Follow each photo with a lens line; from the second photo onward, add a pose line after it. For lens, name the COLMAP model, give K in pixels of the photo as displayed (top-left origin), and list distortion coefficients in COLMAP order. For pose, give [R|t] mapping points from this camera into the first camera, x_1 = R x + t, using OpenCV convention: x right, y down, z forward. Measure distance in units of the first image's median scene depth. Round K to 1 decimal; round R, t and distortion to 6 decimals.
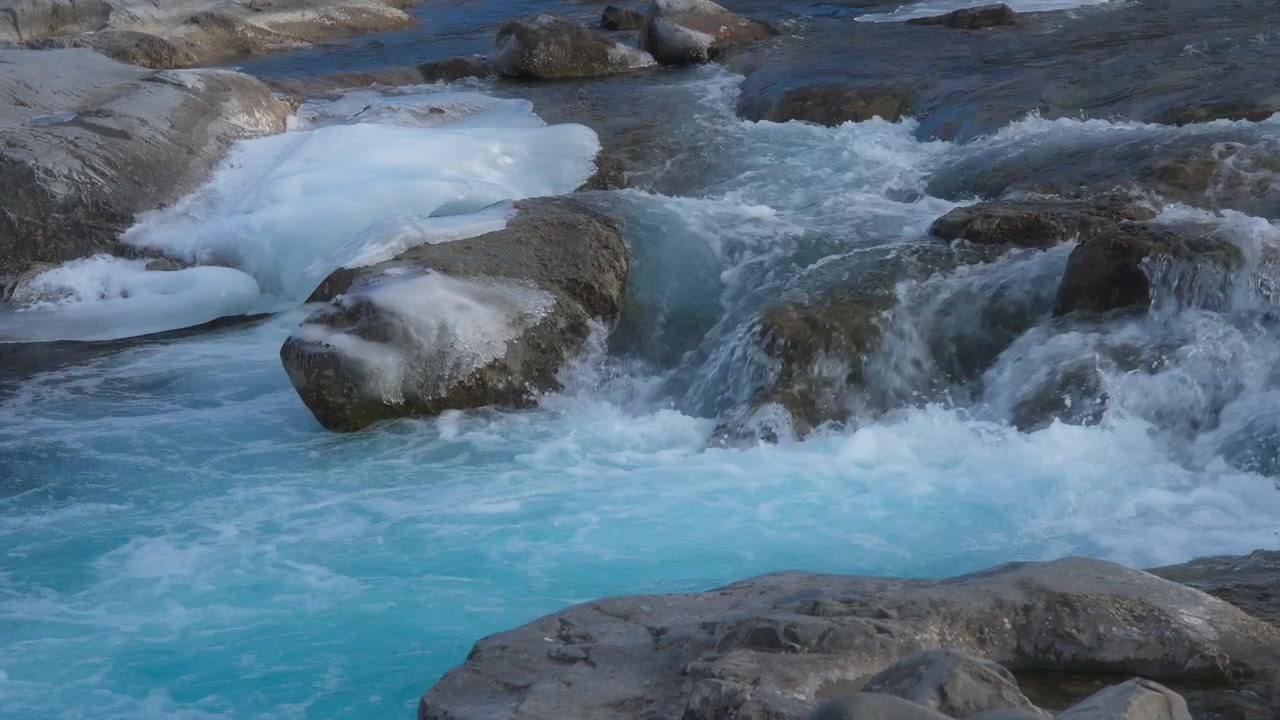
lens RADIAL K [[3144.9, 0, 640.0], [0, 3144.9, 360.0], [0, 0, 1]] dist [0.083481, 0.319800]
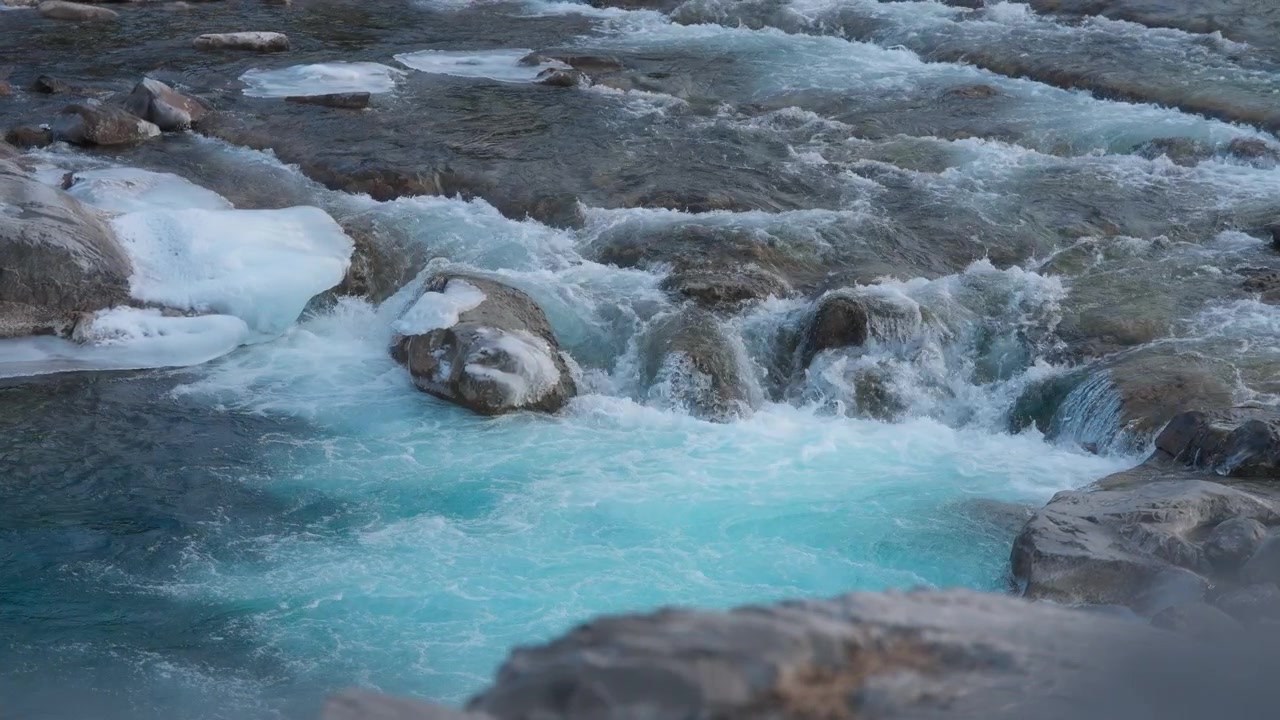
lens RADIAL K [[3144.9, 0, 640.0], [0, 3144.9, 360.0], [0, 0, 1]] dist [0.083481, 0.319800]
pose [[0.830737, -0.042789, 0.555019, -0.839796], [0.011786, 0.998170, 0.059312, -0.098050], [-0.556541, -0.042731, 0.829721, -0.454483]]
